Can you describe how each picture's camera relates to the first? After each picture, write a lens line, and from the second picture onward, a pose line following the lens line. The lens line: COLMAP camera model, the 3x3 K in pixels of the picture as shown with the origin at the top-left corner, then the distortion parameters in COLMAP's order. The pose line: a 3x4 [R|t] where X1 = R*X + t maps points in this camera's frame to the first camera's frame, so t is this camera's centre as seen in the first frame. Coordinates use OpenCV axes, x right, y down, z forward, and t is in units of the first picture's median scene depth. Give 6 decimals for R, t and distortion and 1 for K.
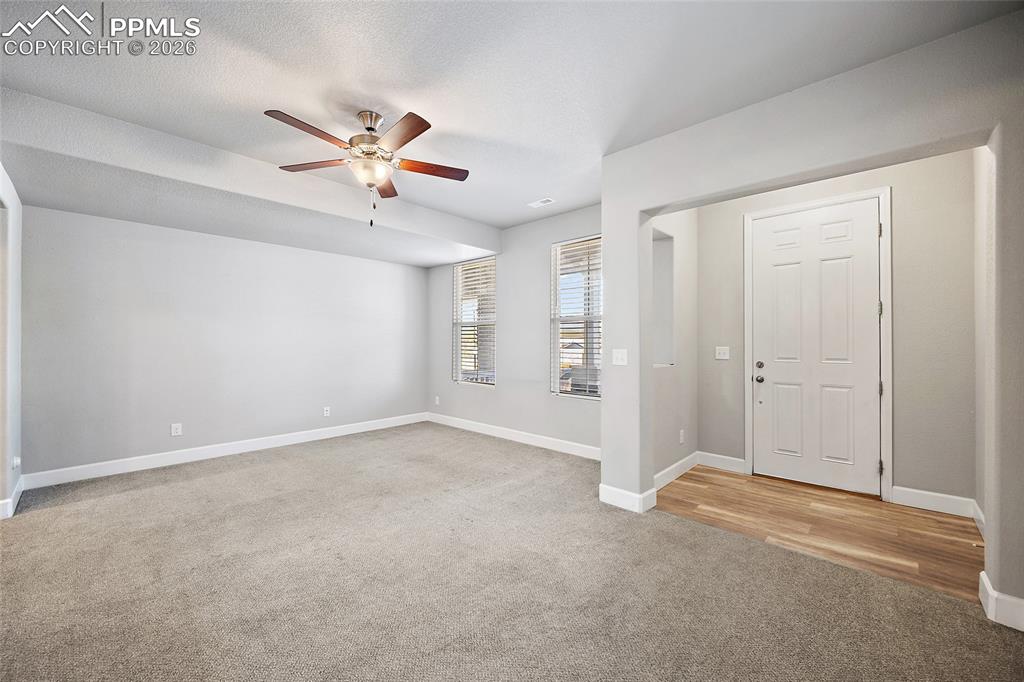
lens RADIAL K [[404.3, 0, 516.5], [0, 404.3, 336.9], [0, 0, 1]] dist [-0.000750, -0.000278]
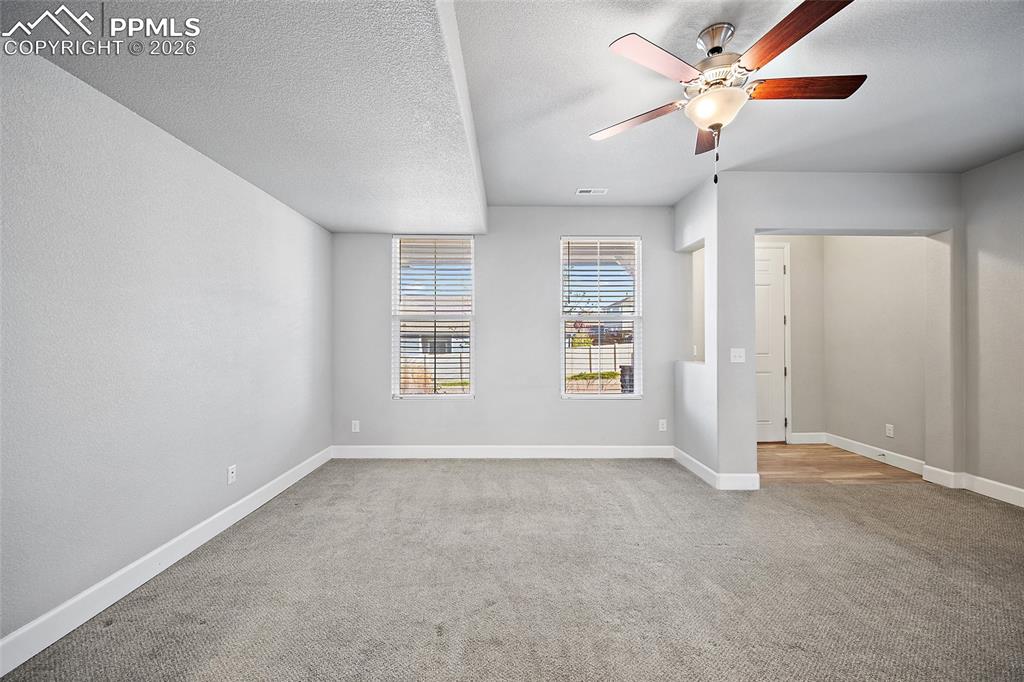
lens RADIAL K [[404.3, 0, 516.5], [0, 404.3, 336.9], [0, 0, 1]] dist [-0.000750, -0.000278]
pose [[0.720691, 0.007476, 0.693216, -0.929006], [-0.009611, 0.999953, -0.000791, 0.003928], [-0.693190, -0.006093, 0.720730, 0.597120]]
